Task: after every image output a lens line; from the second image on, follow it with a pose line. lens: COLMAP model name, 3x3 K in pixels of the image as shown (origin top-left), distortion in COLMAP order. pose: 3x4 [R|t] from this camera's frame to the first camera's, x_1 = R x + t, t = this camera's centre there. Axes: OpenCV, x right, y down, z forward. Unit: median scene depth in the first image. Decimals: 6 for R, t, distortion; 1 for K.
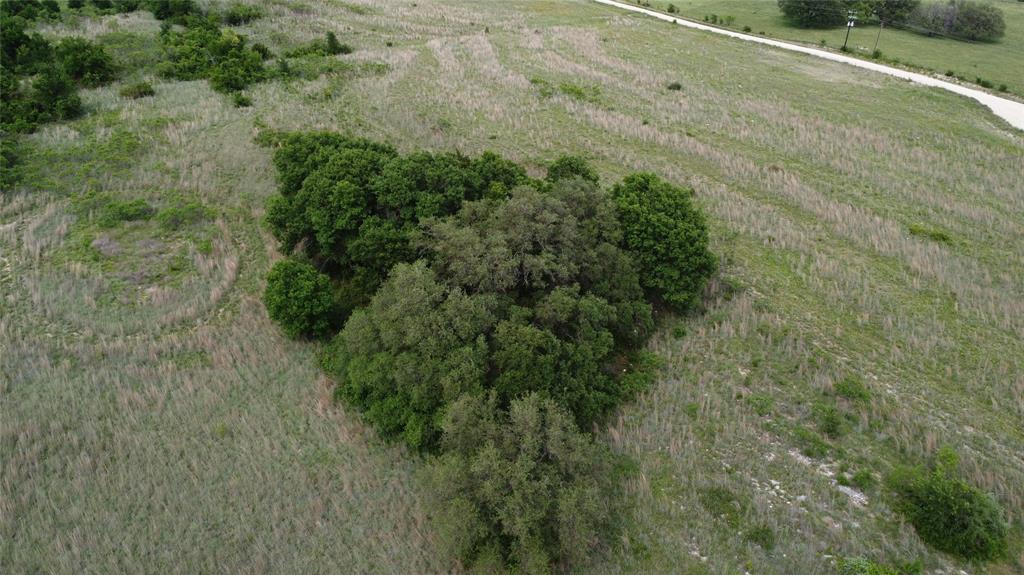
lens RADIAL K [[766.2, 0, 505.3], [0, 766.2, 276.6], [0, 0, 1]] dist [0.000543, -0.002845]
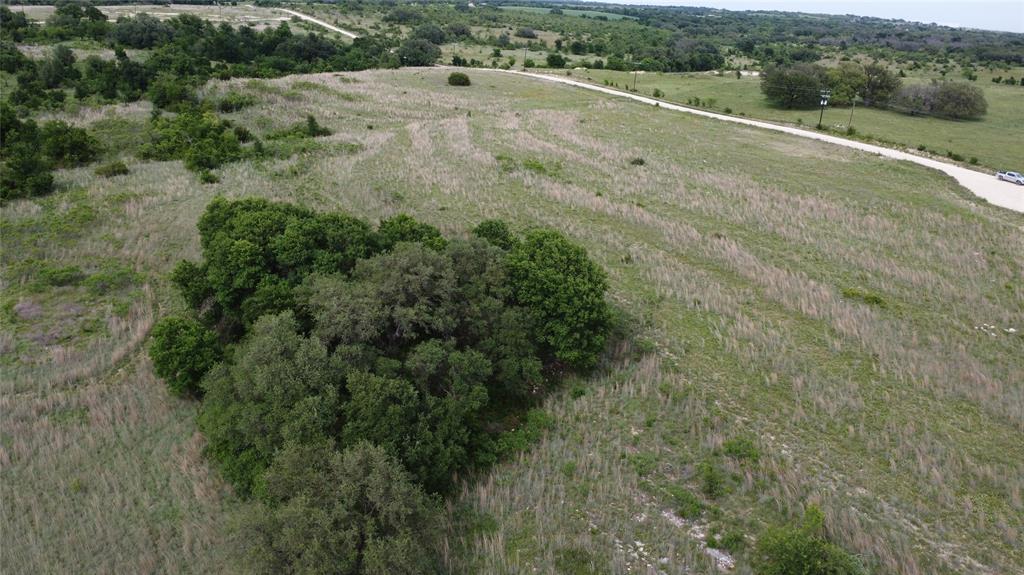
lens RADIAL K [[766.2, 0, 505.3], [0, 766.2, 276.6], [0, 0, 1]] dist [0.000543, -0.002845]
pose [[0.999300, -0.004016, -0.037182, 0.126272], [-0.000318, 0.993271, -0.115816, 0.029144], [0.037397, 0.115747, 0.992574, 0.013322]]
